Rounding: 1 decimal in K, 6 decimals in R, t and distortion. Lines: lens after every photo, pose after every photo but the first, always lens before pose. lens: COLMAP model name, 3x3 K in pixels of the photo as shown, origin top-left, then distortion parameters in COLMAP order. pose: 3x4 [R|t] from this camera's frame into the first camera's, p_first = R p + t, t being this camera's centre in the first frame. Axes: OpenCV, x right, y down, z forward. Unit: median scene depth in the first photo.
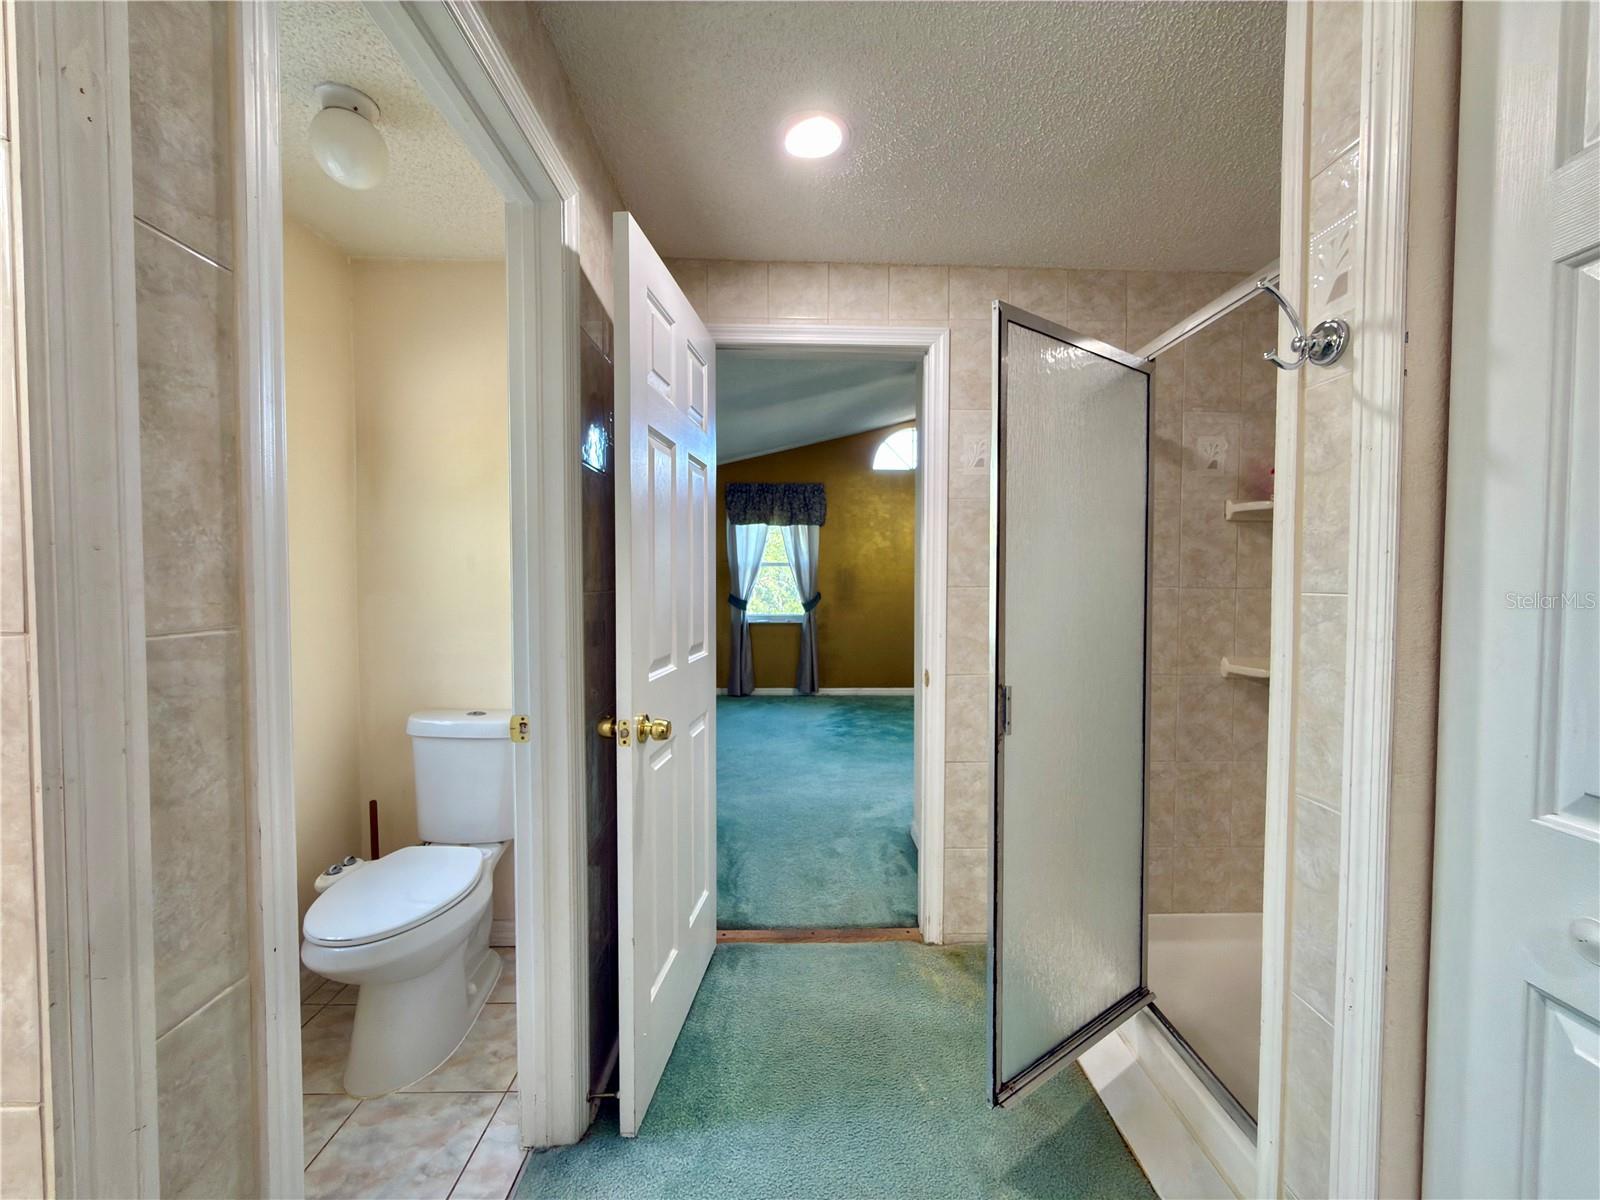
lens RADIAL K [[634.0, 0, 797.0], [0, 634.0, 599.3], [0, 0, 1]] dist [-0.008845, 0.002840]
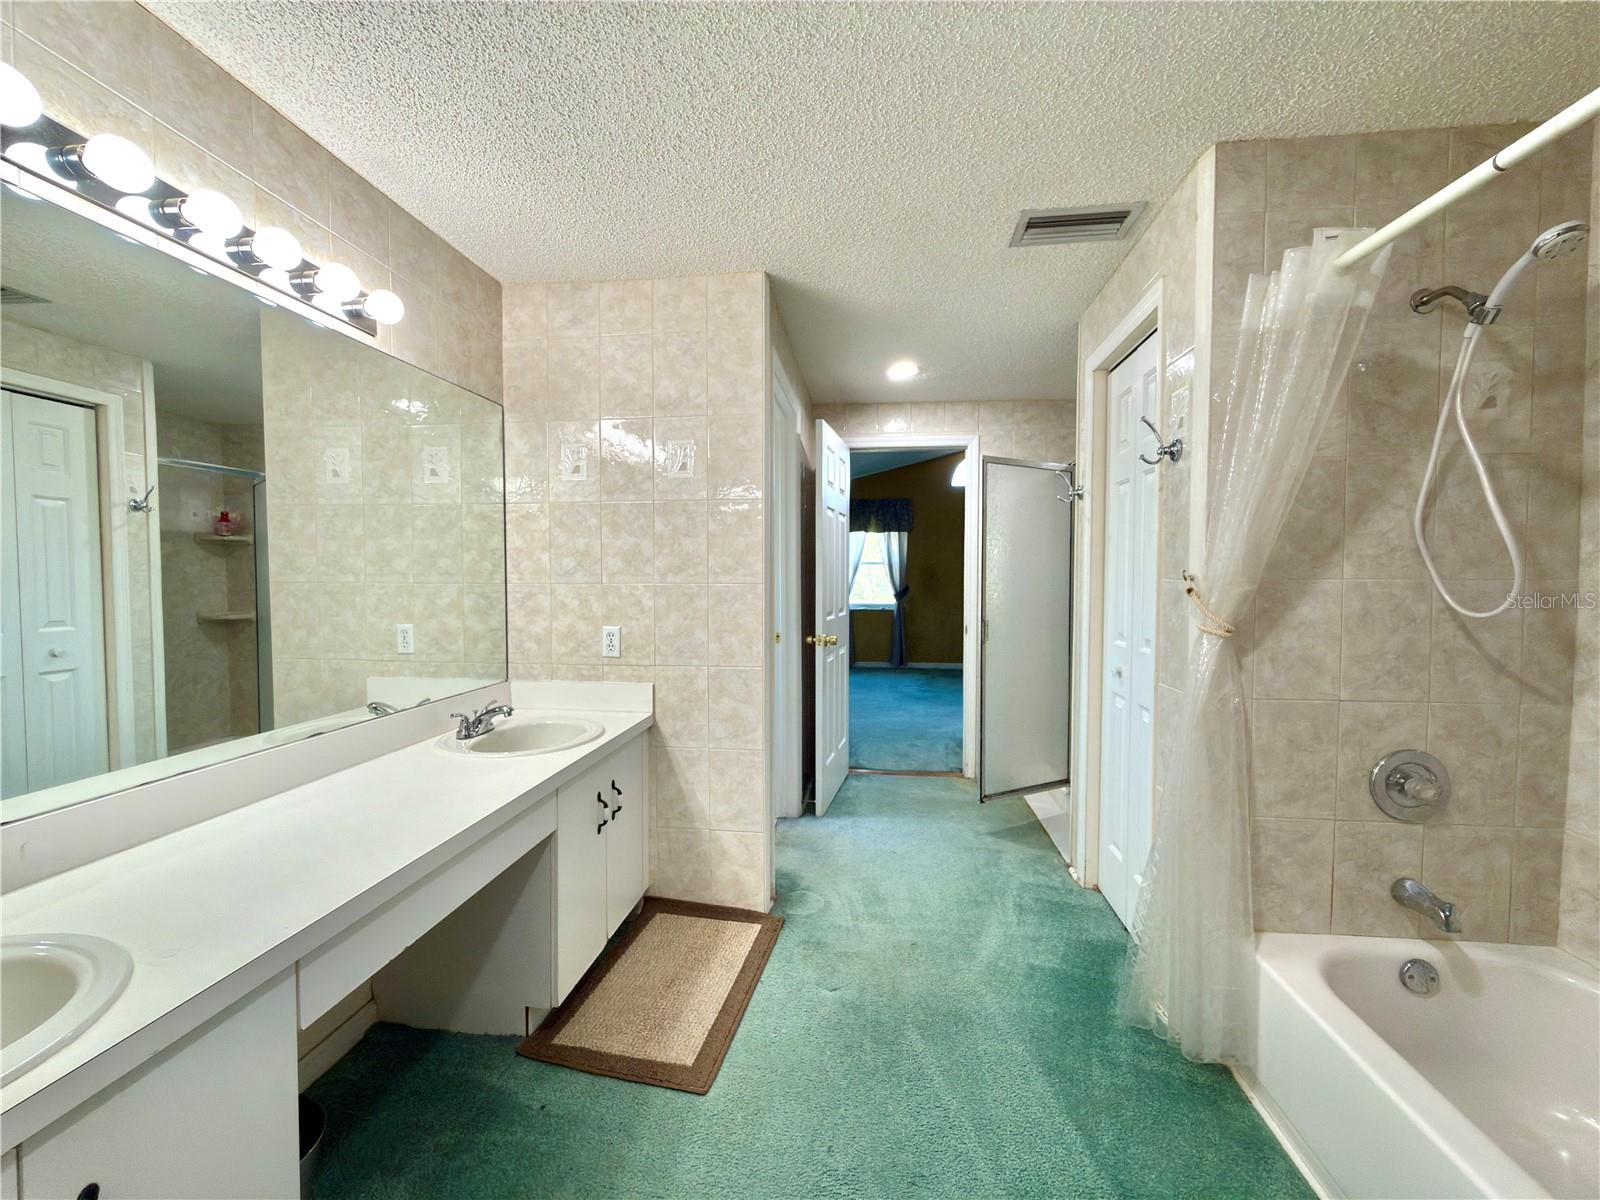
lens RADIAL K [[634.0, 0, 797.0], [0, 634.0, 597.1], [0, 0, 1]] dist [-0.008845, 0.002840]
pose [[0.990173, 0.002613, -0.139824, -0.006409], [-0.002347, 0.999995, 0.002066, 0.010241], [0.139829, -0.001717, 0.990174, -0.296427]]
